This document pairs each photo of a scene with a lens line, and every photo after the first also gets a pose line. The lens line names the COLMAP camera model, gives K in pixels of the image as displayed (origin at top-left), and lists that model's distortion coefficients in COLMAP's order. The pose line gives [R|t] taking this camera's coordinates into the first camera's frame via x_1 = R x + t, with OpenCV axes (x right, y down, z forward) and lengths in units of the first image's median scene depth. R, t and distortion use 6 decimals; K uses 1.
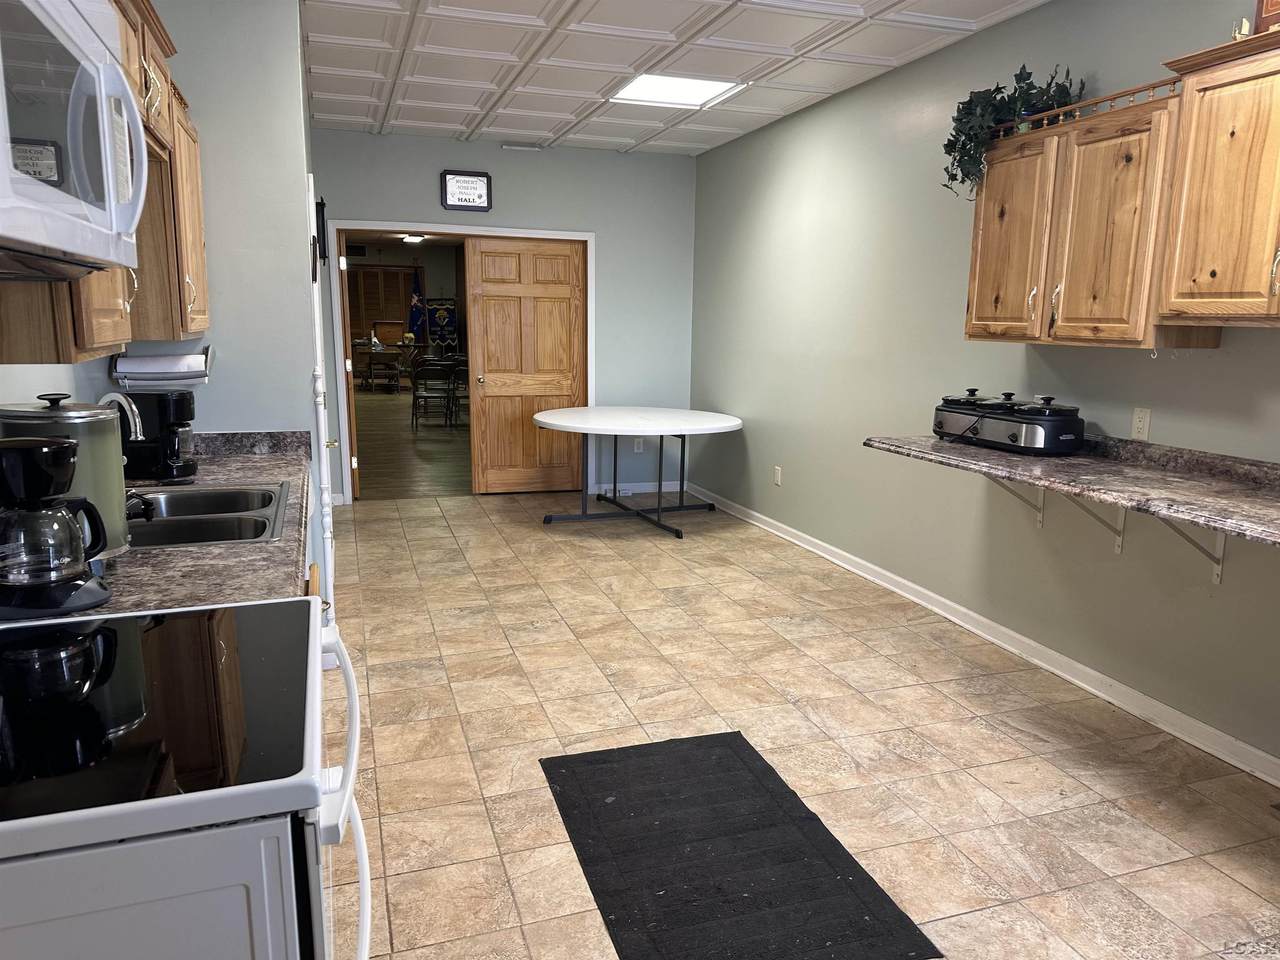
lens RADIAL K [[889.7, 0, 645.9], [0, 889.7, 485.2], [0, 0, 1]] dist [0.018060, -0.022615]
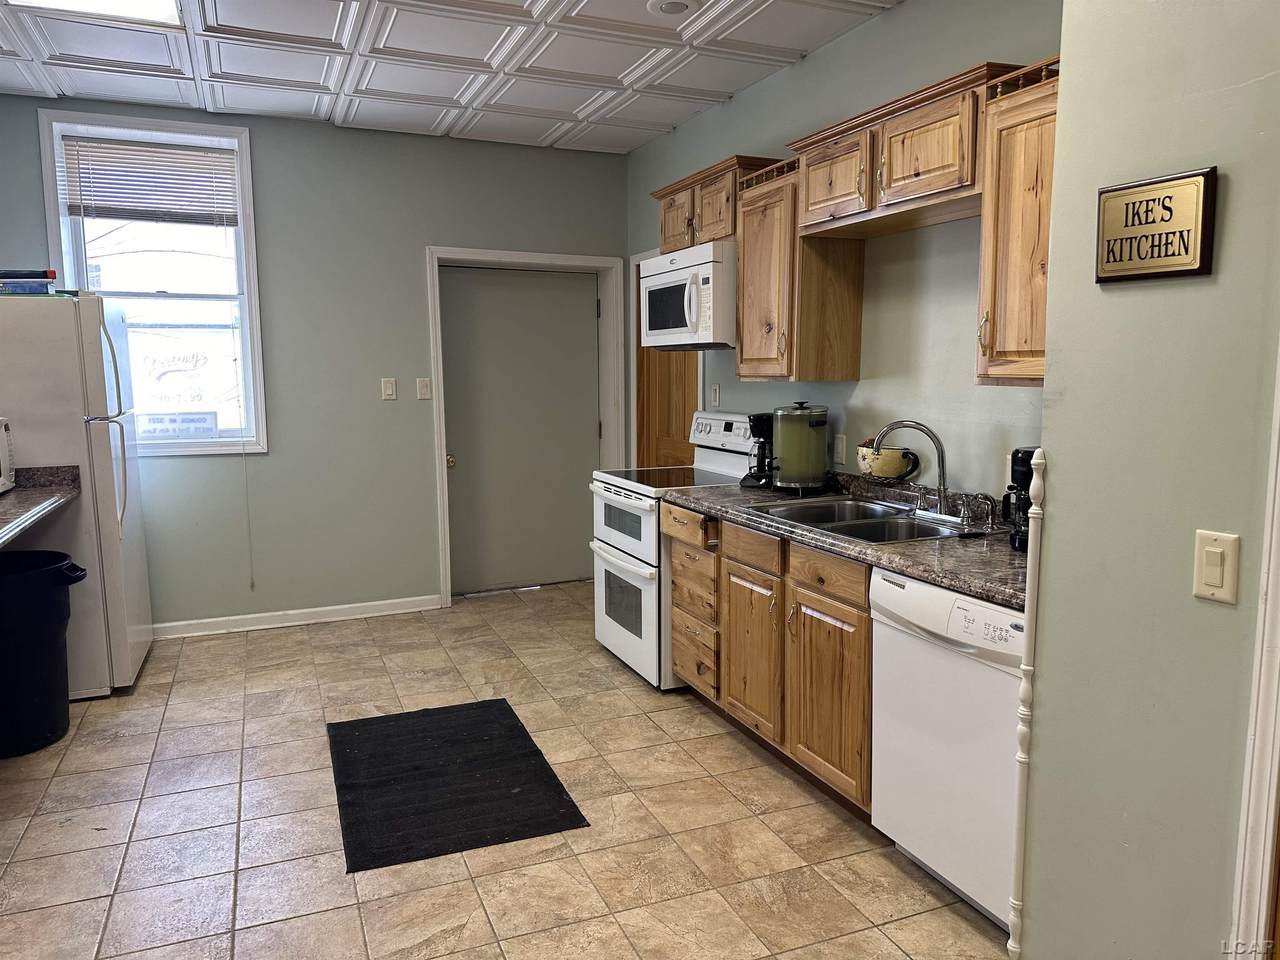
lens RADIAL K [[889.7, 0, 636.9], [0, 889.7, 480.4], [0, 0, 1]] dist [0.018060, -0.022615]
pose [[-0.997888, 0.001500, -0.064945, -0.095841], [-0.018645, 0.951055, 0.308459, -0.290848], [0.062229, 0.309018, -0.949018, 1.579564]]
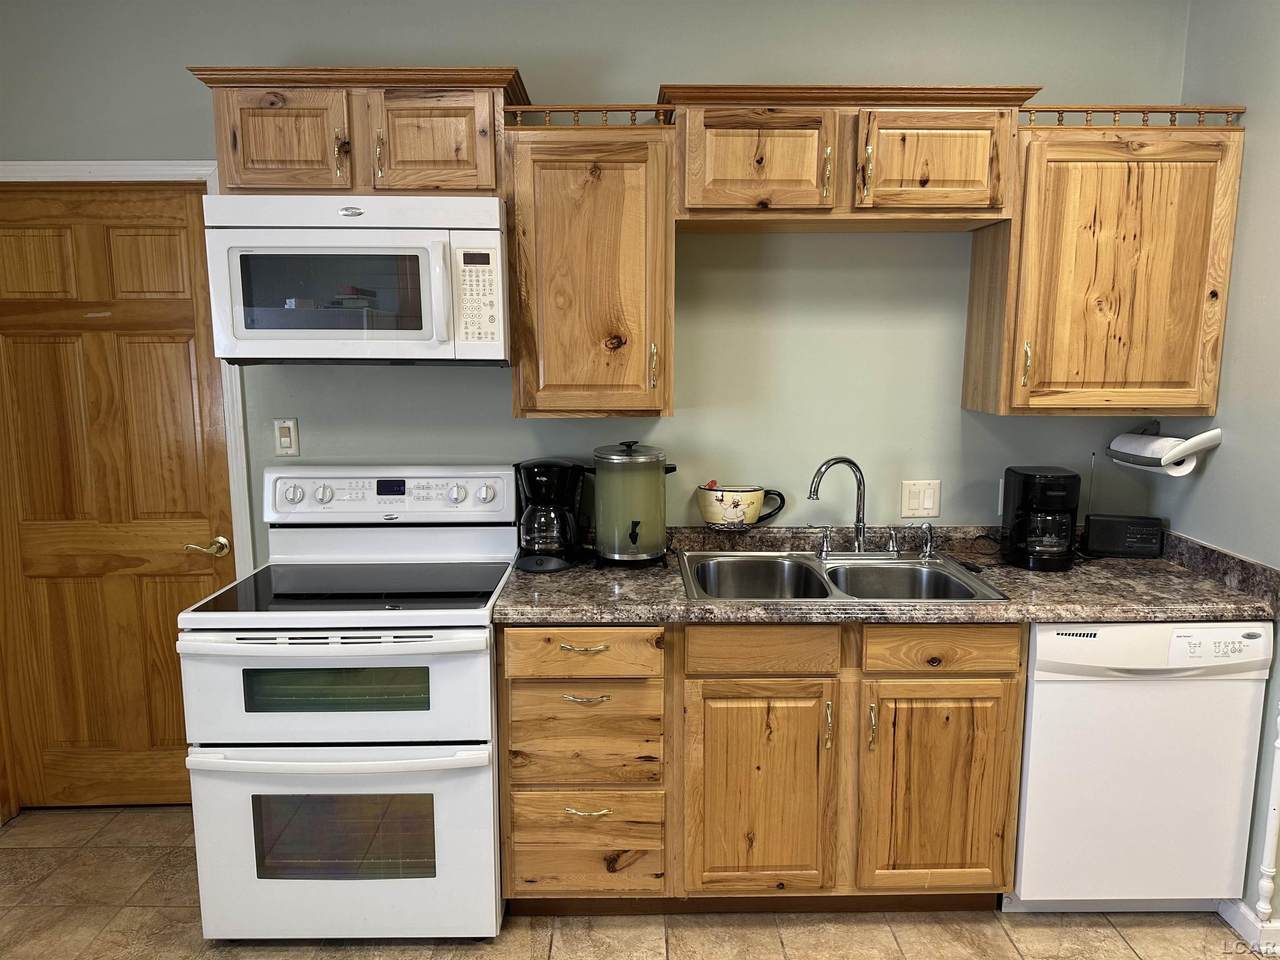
lens RADIAL K [[889.7, 0, 635.3], [0, 889.7, 473.5], [0, 0, 1]] dist [0.018060, -0.022615]
pose [[-0.323675, 0.118479, -0.938721, 0.377375], [-0.179790, 0.966351, 0.183958, -0.172690], [0.928930, 0.228315, -0.291482, 0.785124]]
